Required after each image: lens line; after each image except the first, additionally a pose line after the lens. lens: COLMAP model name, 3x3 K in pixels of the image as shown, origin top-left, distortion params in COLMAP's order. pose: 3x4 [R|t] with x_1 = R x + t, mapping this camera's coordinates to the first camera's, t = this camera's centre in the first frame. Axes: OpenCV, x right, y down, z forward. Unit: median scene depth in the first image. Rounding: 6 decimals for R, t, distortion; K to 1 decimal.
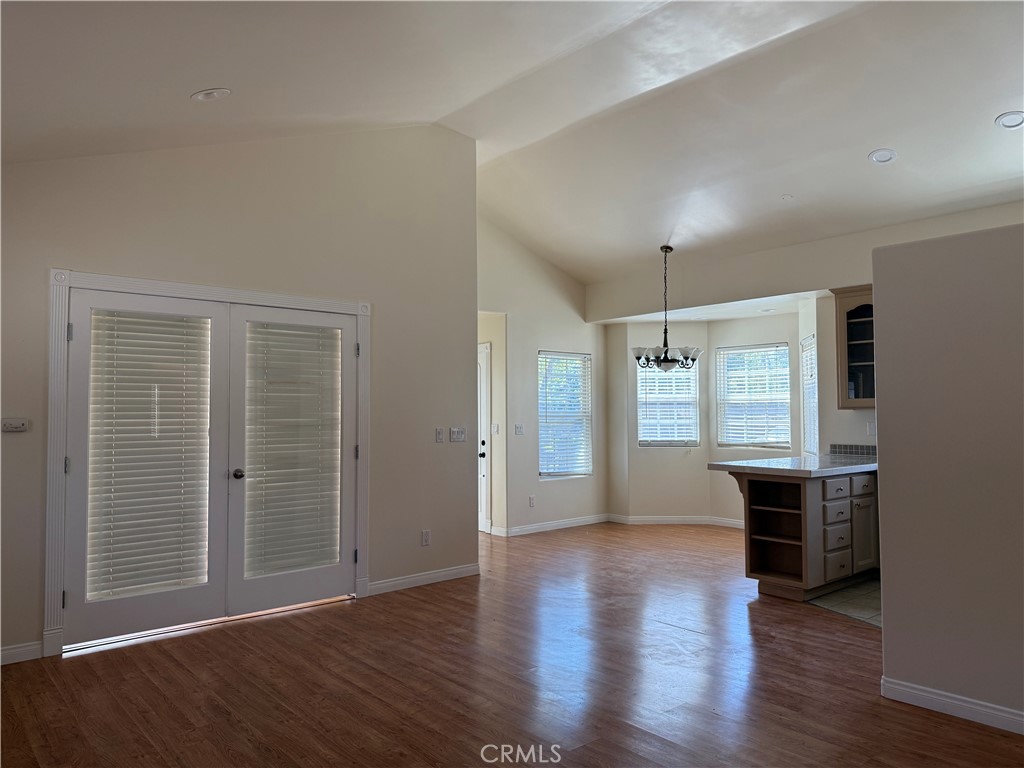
lens RADIAL K [[722.0, 0, 500.7], [0, 722.0, 378.4], [0, 0, 1]] dist [0.040757, -0.048788]
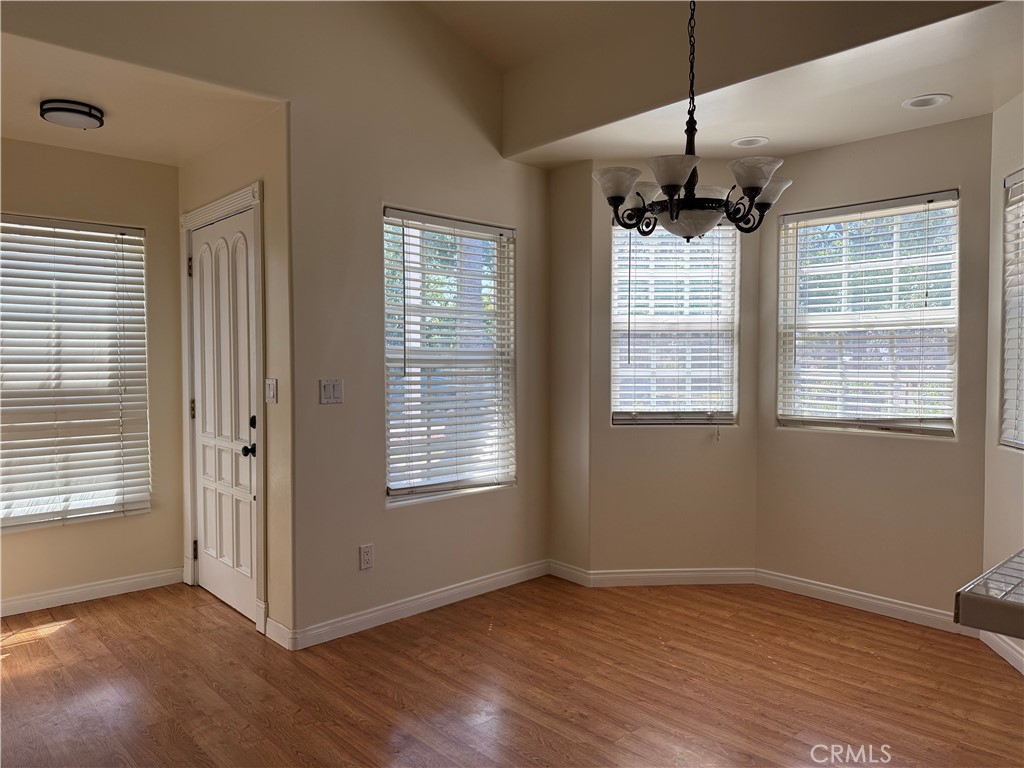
lens RADIAL K [[722.0, 0, 516.1], [0, 722.0, 383.4], [0, 0, 1]] dist [0.040757, -0.048788]
pose [[0.998538, 0.000979, 0.054051, 0.119993], [-0.005289, 0.996810, 0.079639, 0.034965], [-0.053800, -0.079808, 0.995357, 0.625780]]
